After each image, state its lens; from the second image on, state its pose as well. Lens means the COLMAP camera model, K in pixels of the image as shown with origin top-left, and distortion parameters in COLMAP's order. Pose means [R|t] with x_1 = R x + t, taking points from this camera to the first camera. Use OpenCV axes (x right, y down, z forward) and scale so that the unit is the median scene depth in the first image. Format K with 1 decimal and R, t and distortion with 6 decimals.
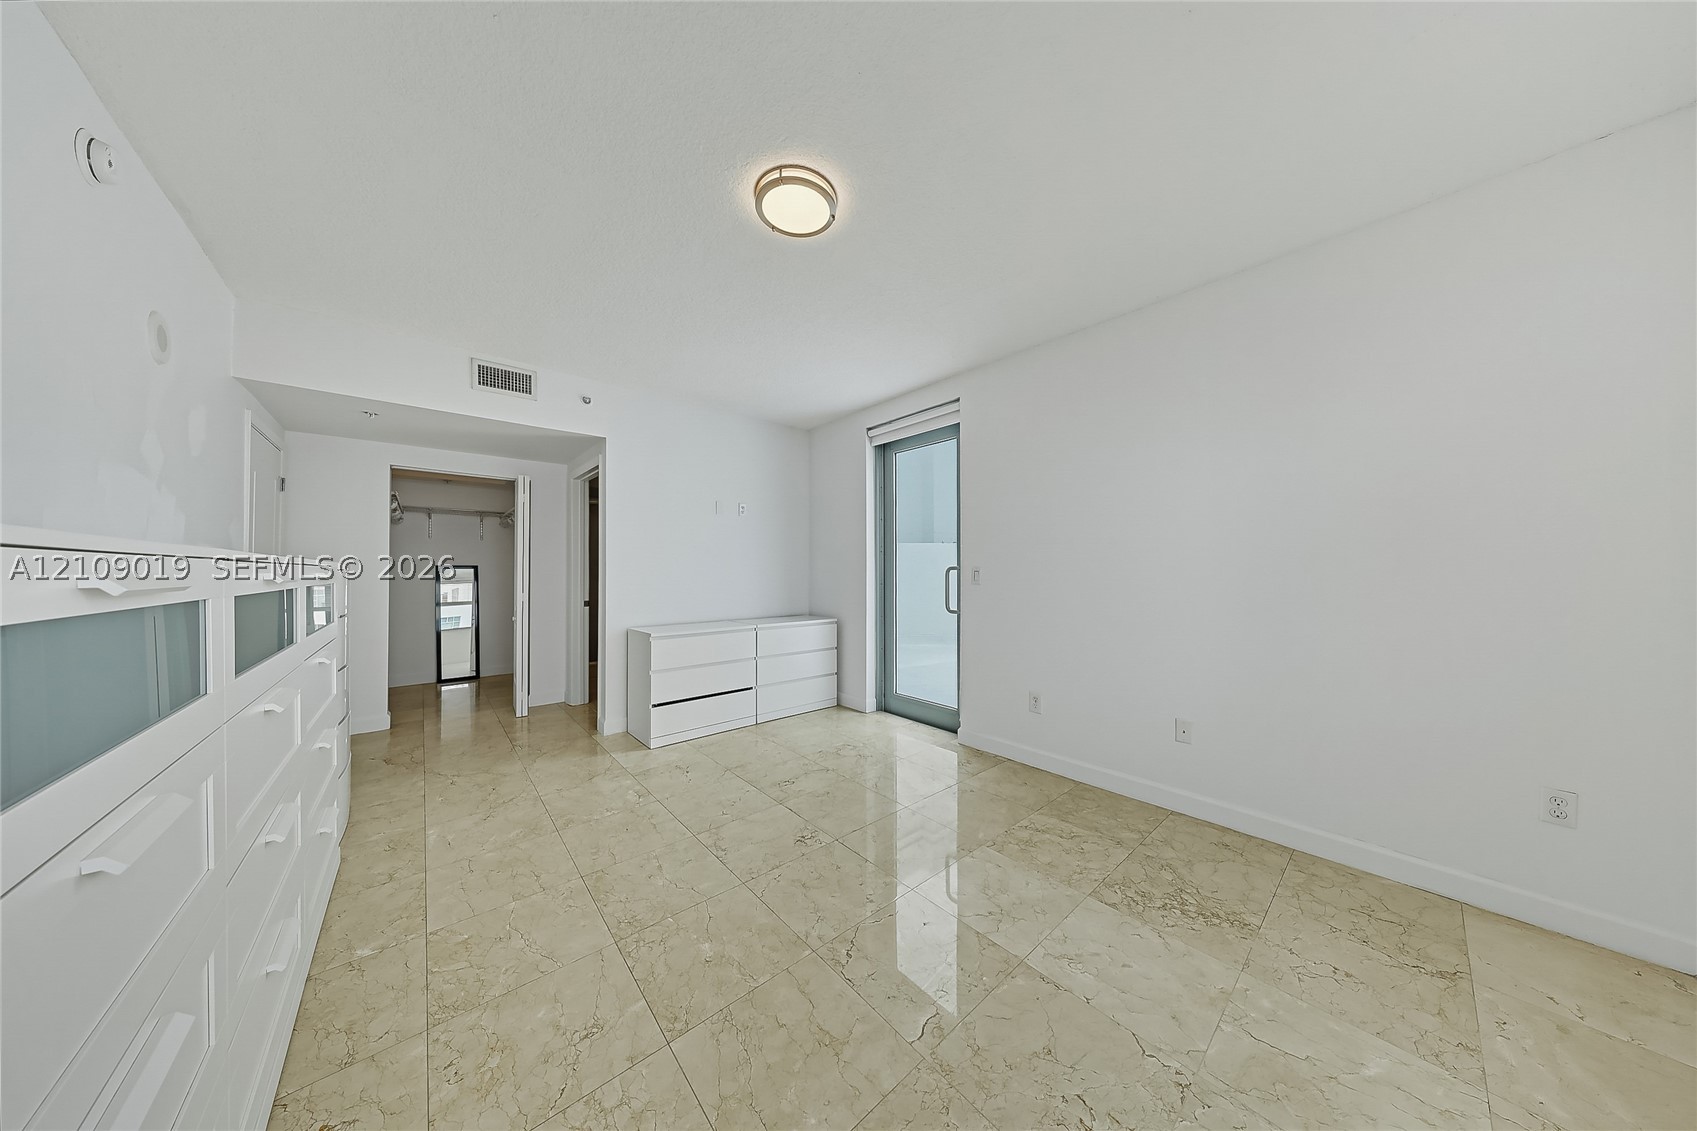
lens RADIAL K [[494.1, 0, 857.5], [0, 494.1, 565.8], [0, 0, 1]] dist [-0.000600, 0.000116]
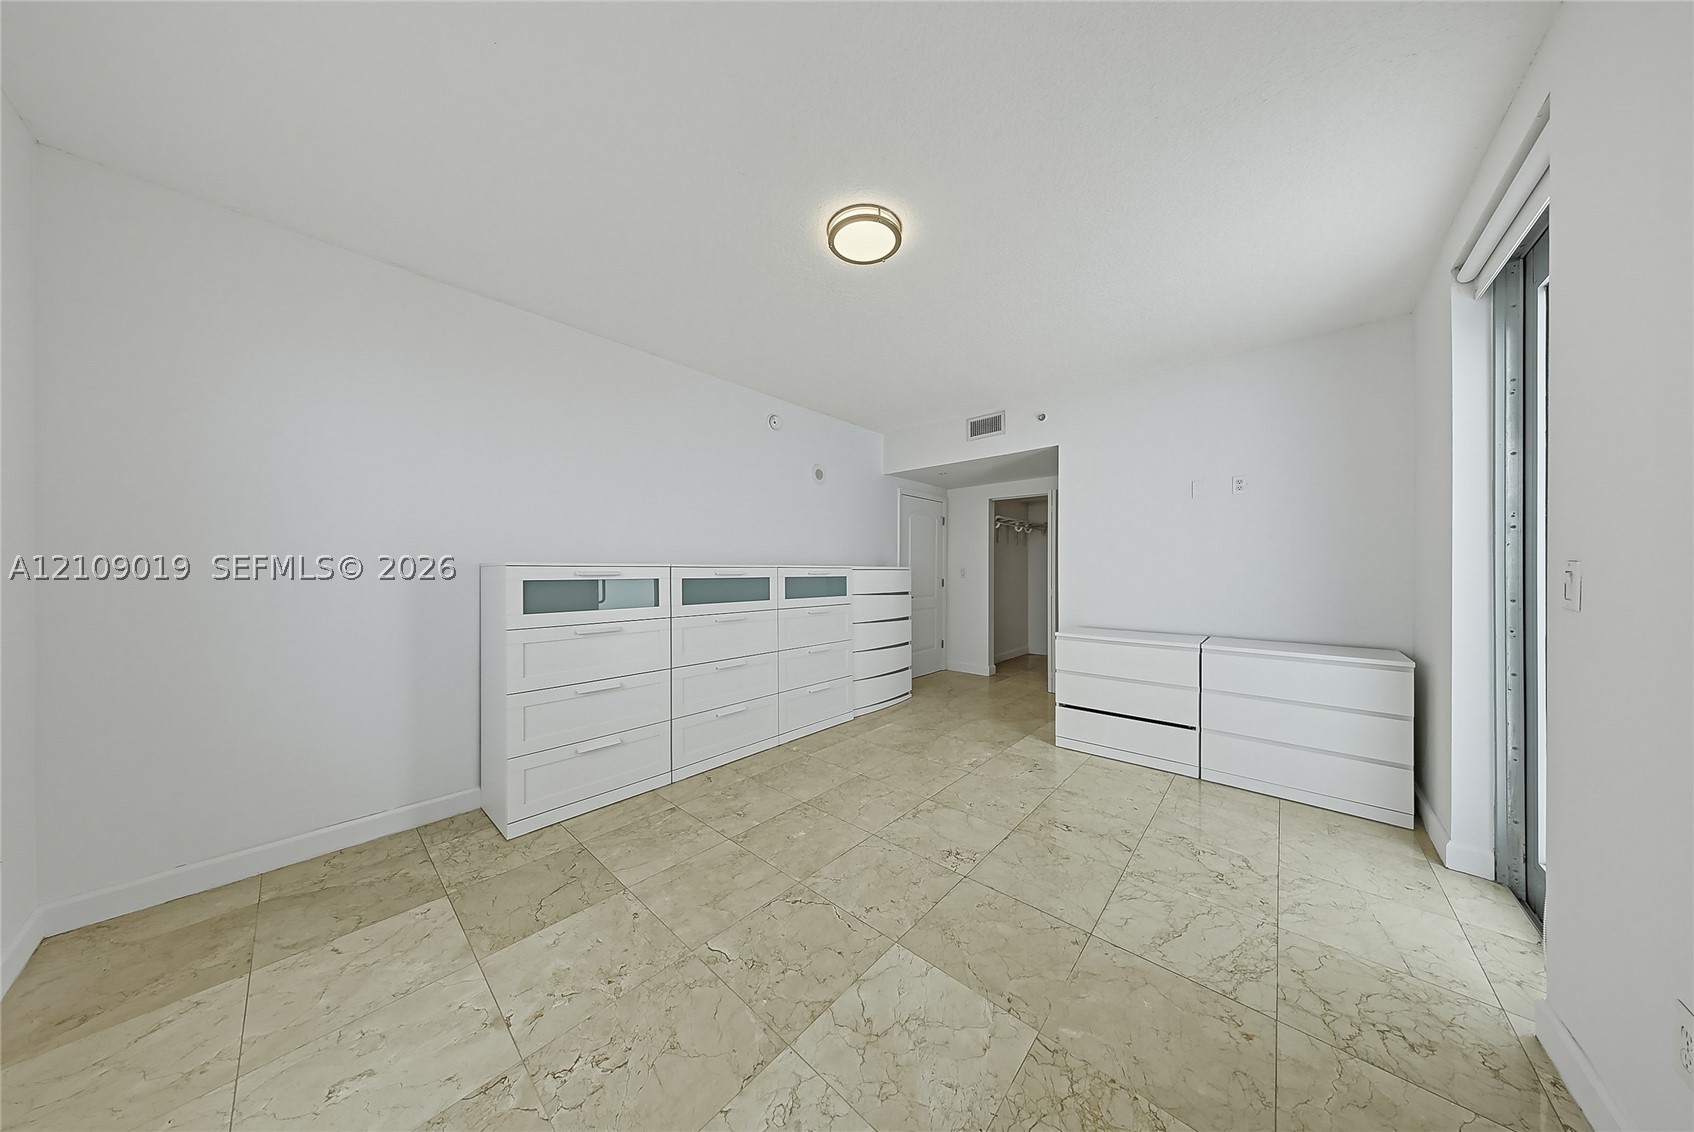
lens RADIAL K [[493.3, 0, 854.3], [0, 493.3, 573.1], [0, 0, 1]] dist [-0.000600, 0.000116]
pose [[0.120964, 0.006382, -0.992636, 0.699787], [0.007350, 0.999946, 0.007325, 0.007254], [0.992630, -0.008182, 0.120910, 0.616385]]
